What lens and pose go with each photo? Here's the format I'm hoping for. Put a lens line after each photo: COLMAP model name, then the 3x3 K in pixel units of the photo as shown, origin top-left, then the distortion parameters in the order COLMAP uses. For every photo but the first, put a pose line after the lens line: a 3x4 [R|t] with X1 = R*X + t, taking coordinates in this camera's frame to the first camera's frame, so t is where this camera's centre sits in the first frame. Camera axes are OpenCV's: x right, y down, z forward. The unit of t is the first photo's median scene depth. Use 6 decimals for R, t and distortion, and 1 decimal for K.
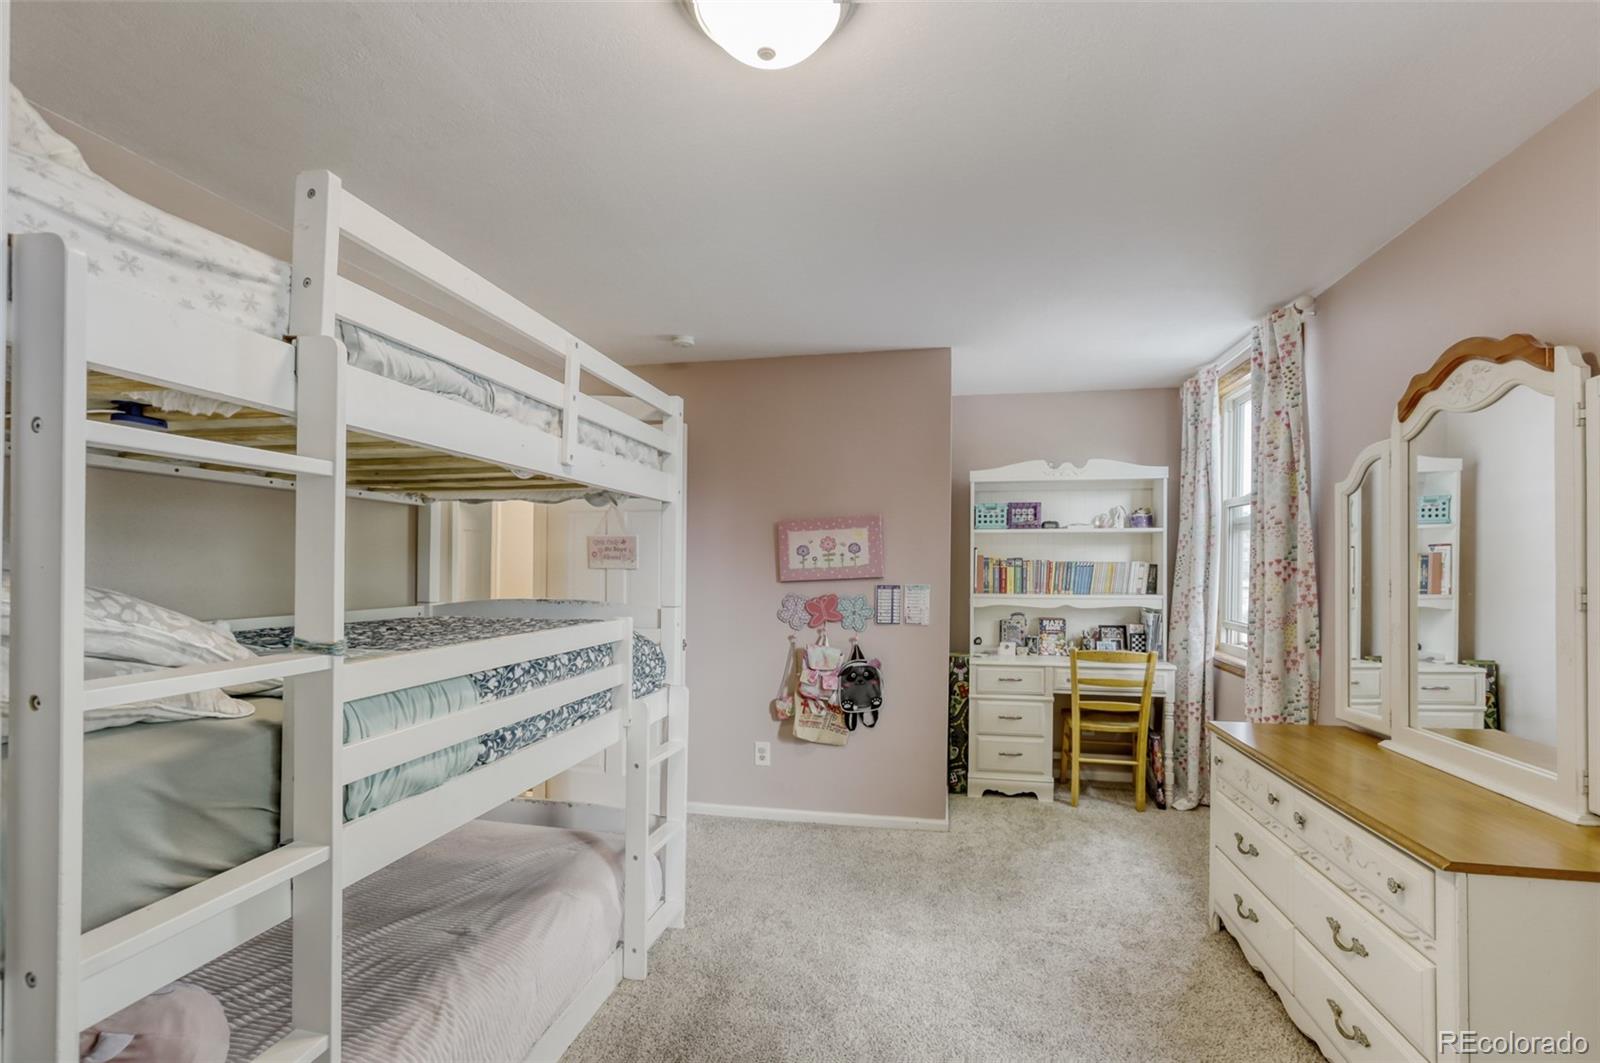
lens RADIAL K [[729.6, 0, 797.2], [0, 729.6, 571.2], [0, 0, 1]] dist [-0.024369, 0.021315]
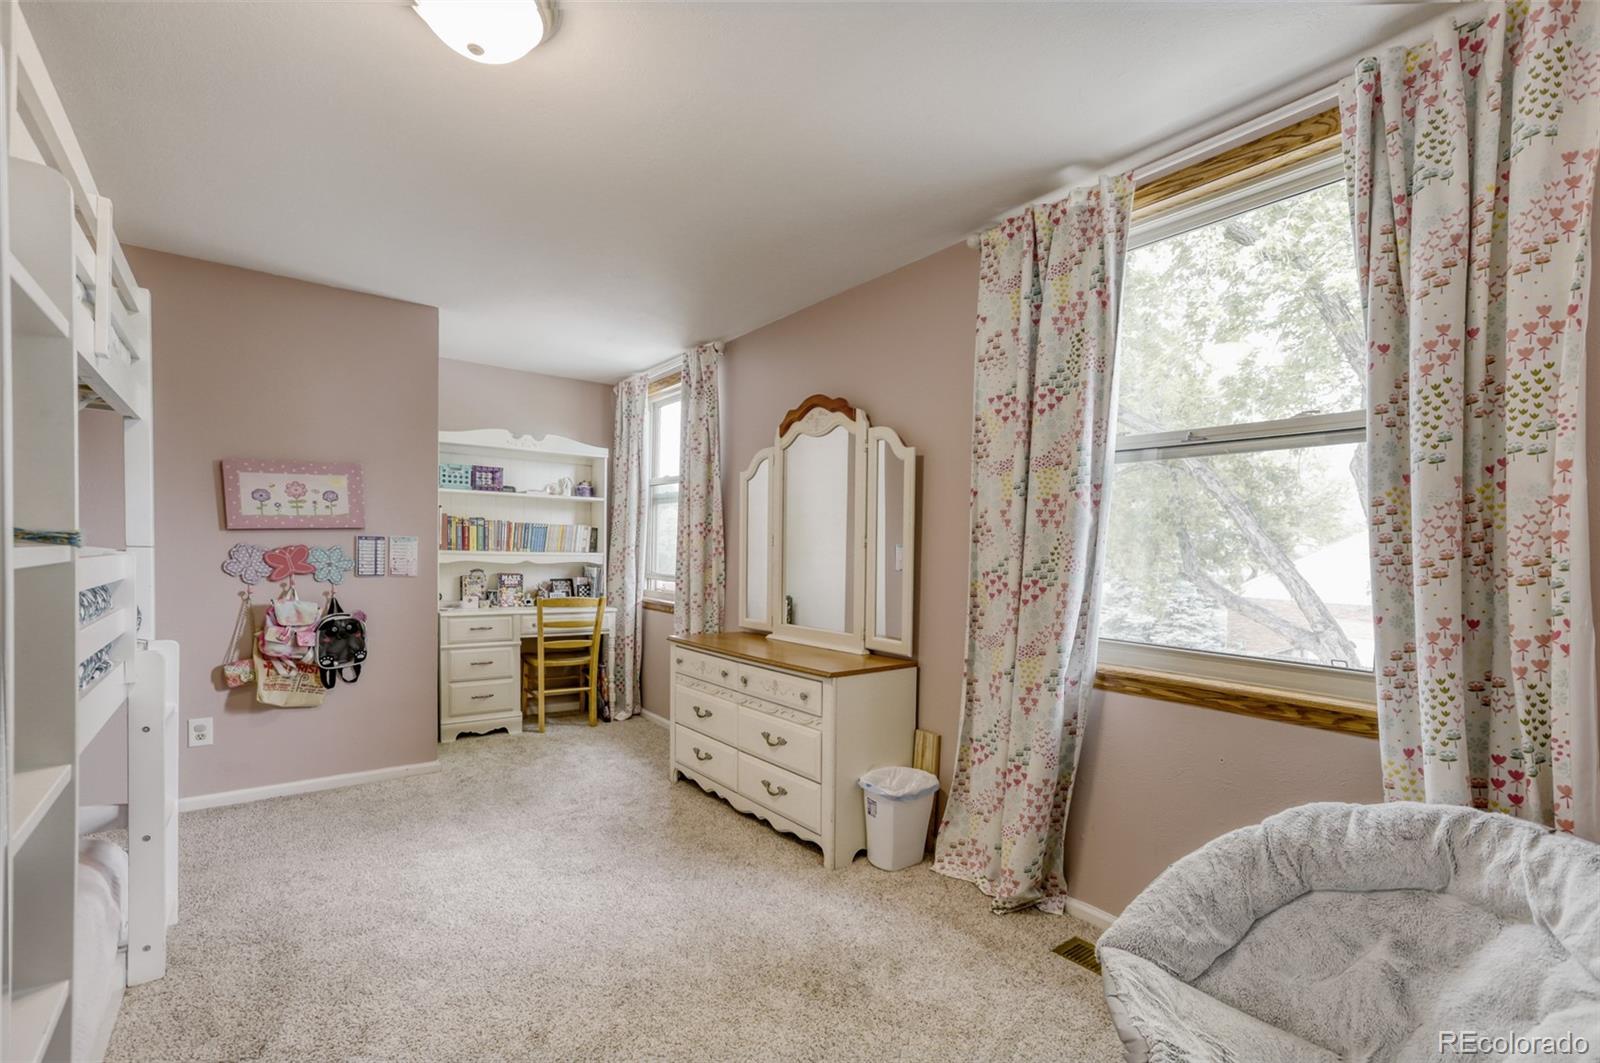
lens RADIAL K [[729.6, 0, 797.2], [0, 729.6, 571.2], [0, 0, 1]] dist [-0.024369, 0.021315]
pose [[0.665473, -0.004880, 0.746406, -0.218315], [-0.016683, 0.999632, 0.021410, 0.035189], [-0.746236, -0.026700, 0.665146, -0.073533]]
